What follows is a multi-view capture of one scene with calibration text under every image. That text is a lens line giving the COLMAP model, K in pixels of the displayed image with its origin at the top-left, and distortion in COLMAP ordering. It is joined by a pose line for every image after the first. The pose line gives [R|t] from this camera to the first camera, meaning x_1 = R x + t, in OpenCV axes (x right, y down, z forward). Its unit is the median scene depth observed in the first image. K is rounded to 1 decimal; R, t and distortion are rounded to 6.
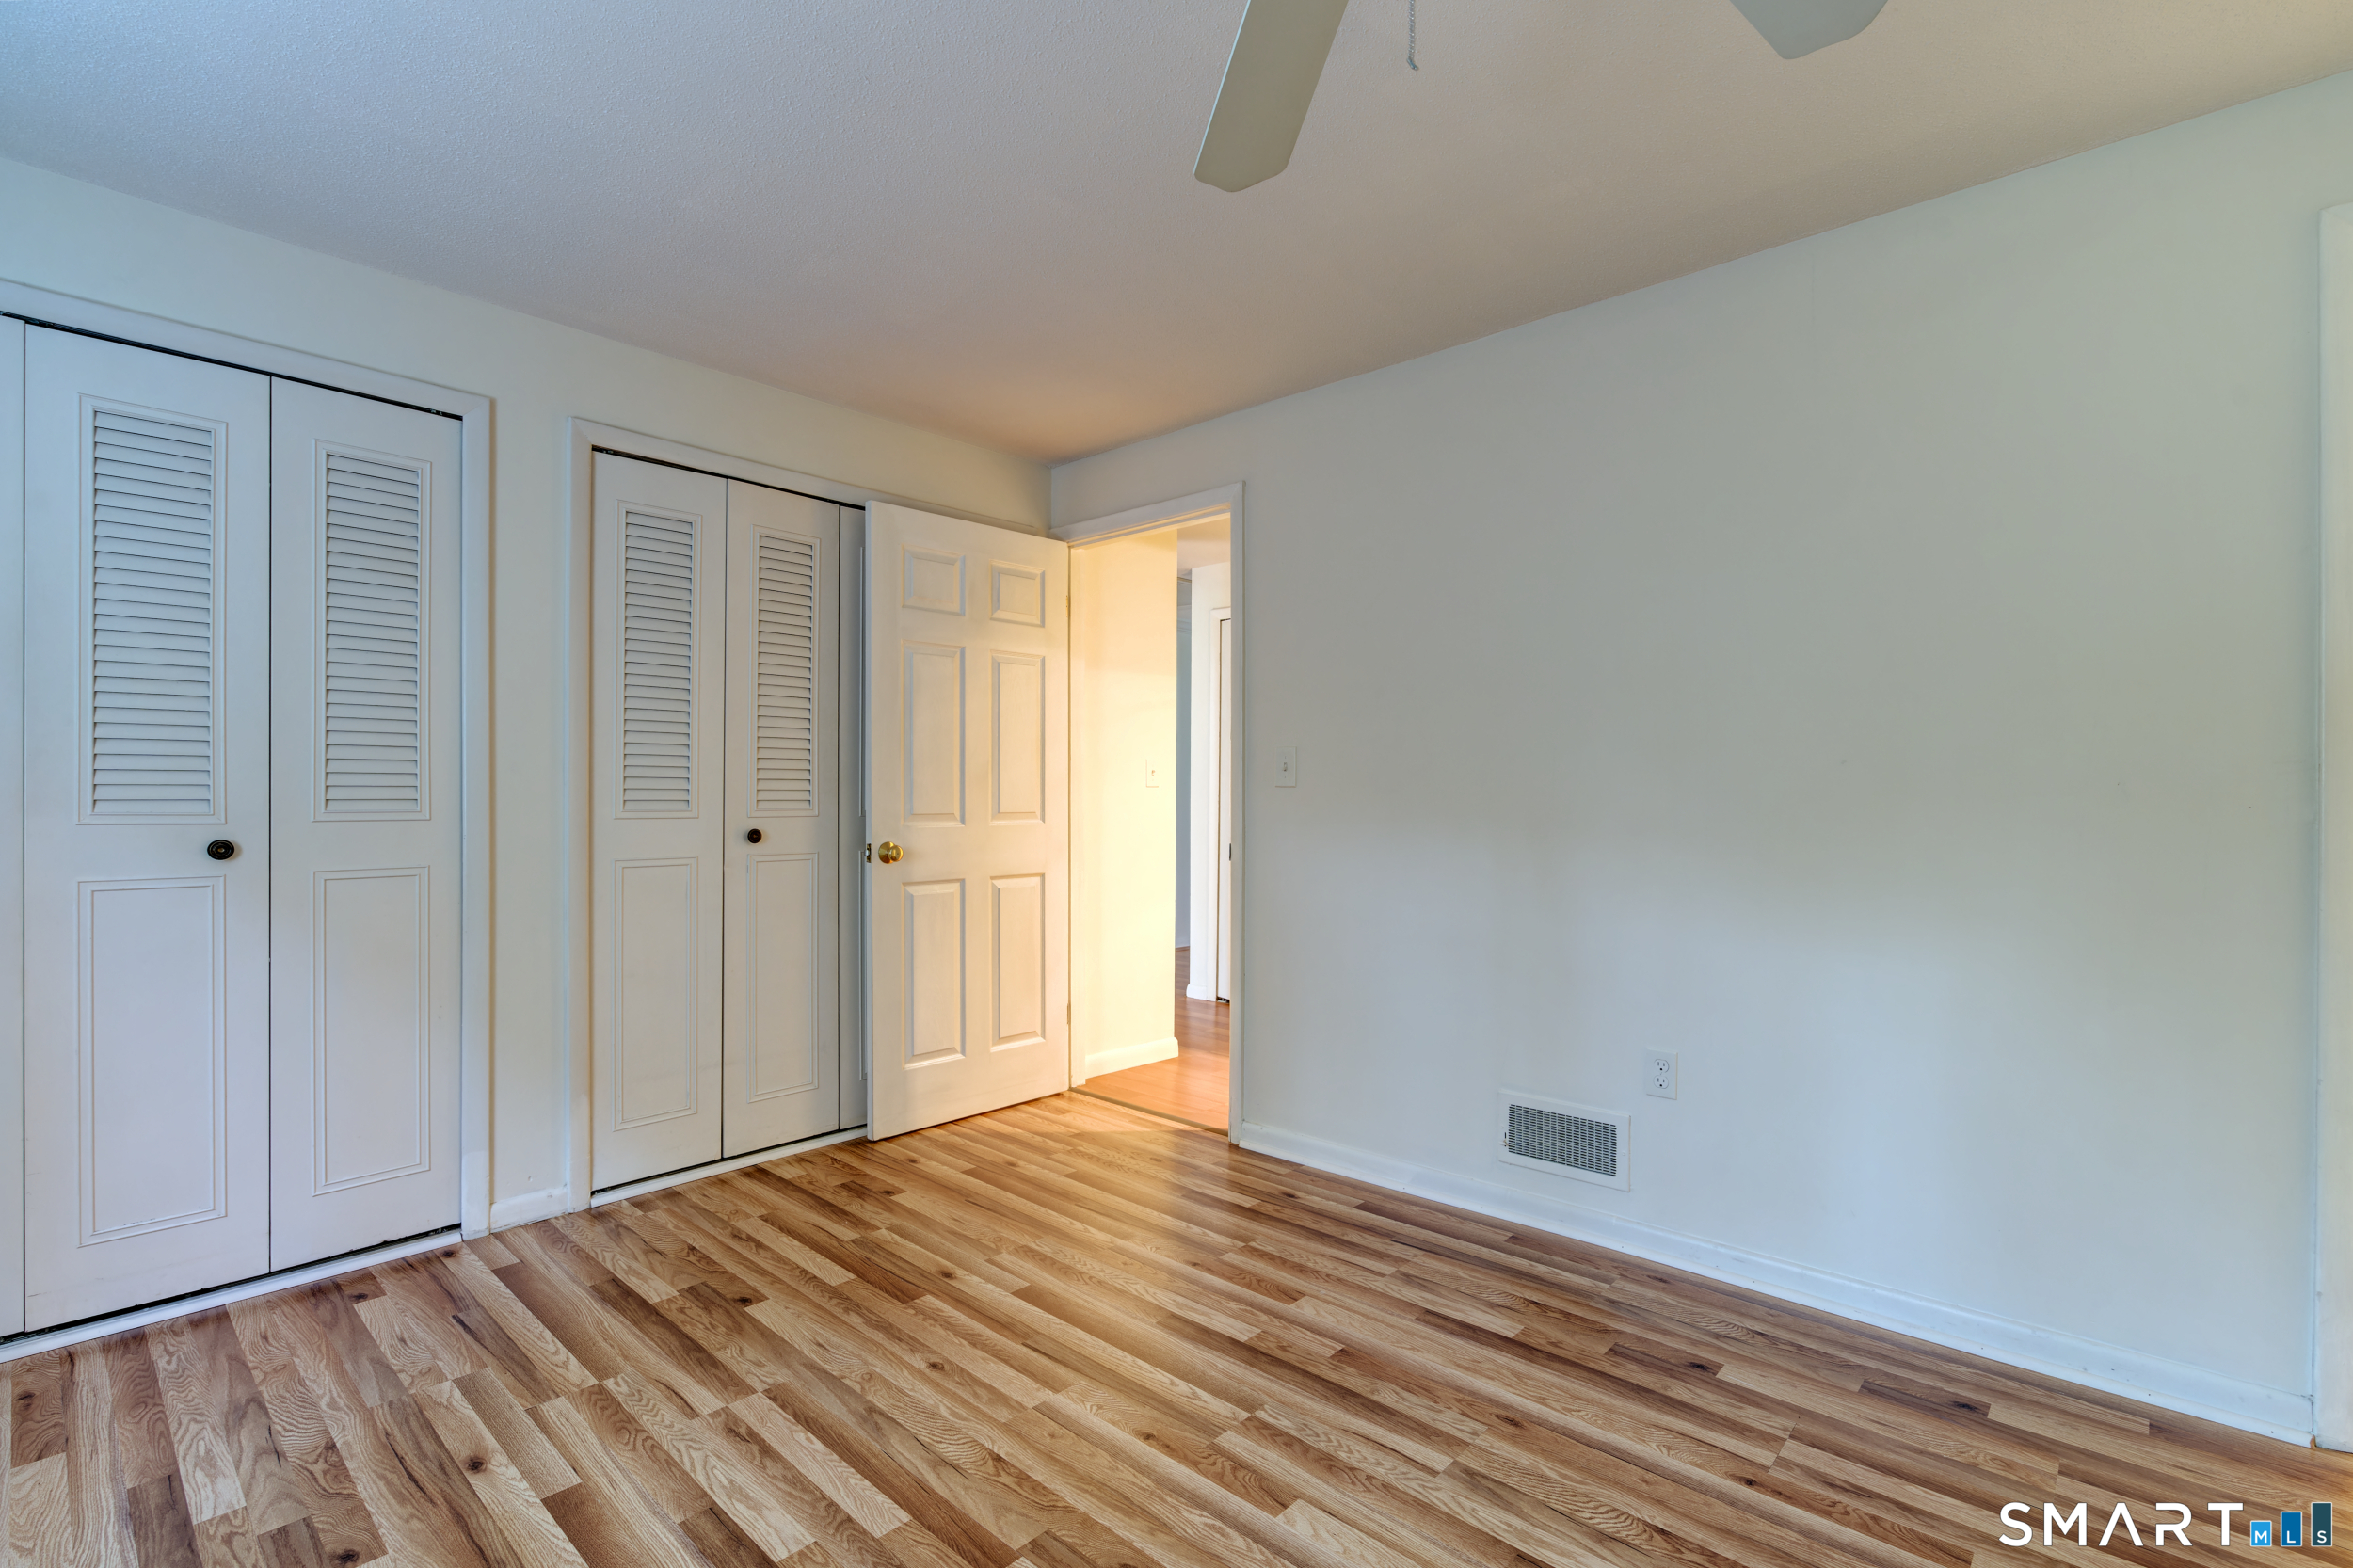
lens RADIAL K [[1072.0, 0, 1181.6], [0, 1072.0, 791.3], [0, 0, 1]] dist [-0.000016, 0.002229]
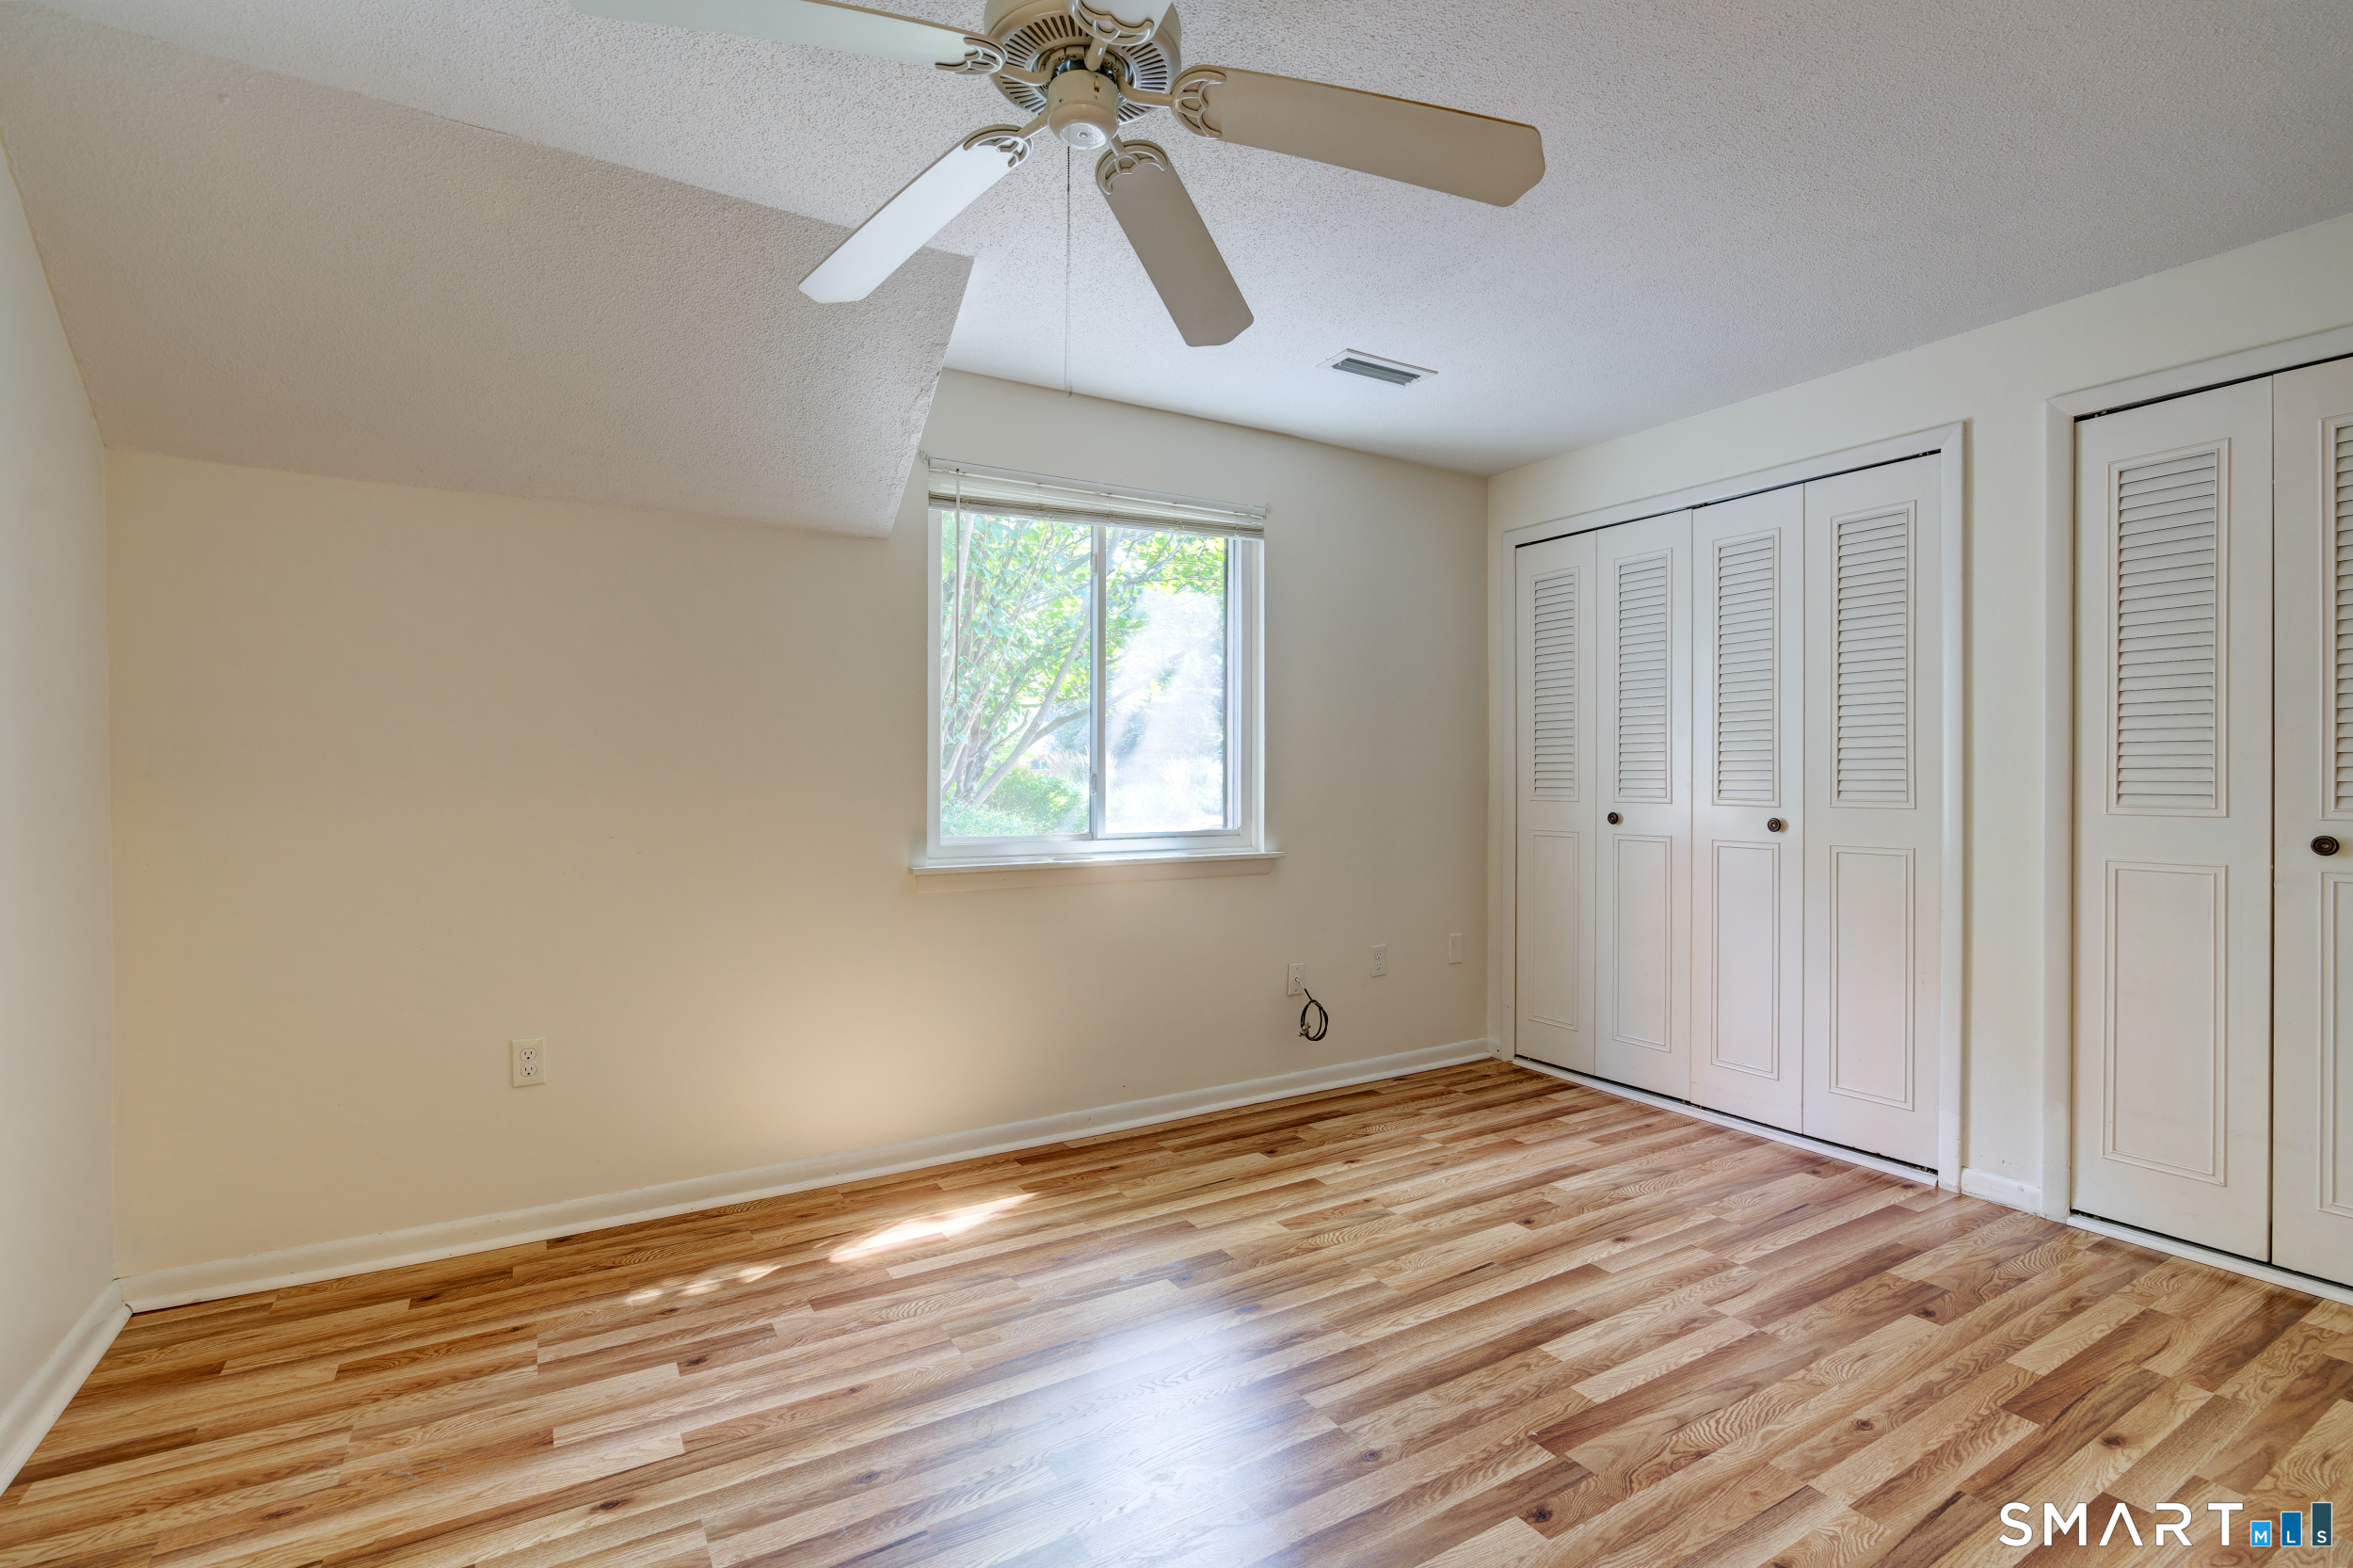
lens RADIAL K [[1072.0, 0, 1181.6], [0, 1072.0, 791.3], [0, 0, 1]] dist [-0.000016, 0.002229]
pose [[-0.274389, 0.003314, -0.961613, 0.744870], [-0.001380, 0.999992, 0.003840, 0.004158], [0.961618, 0.002381, -0.274382, 0.659787]]
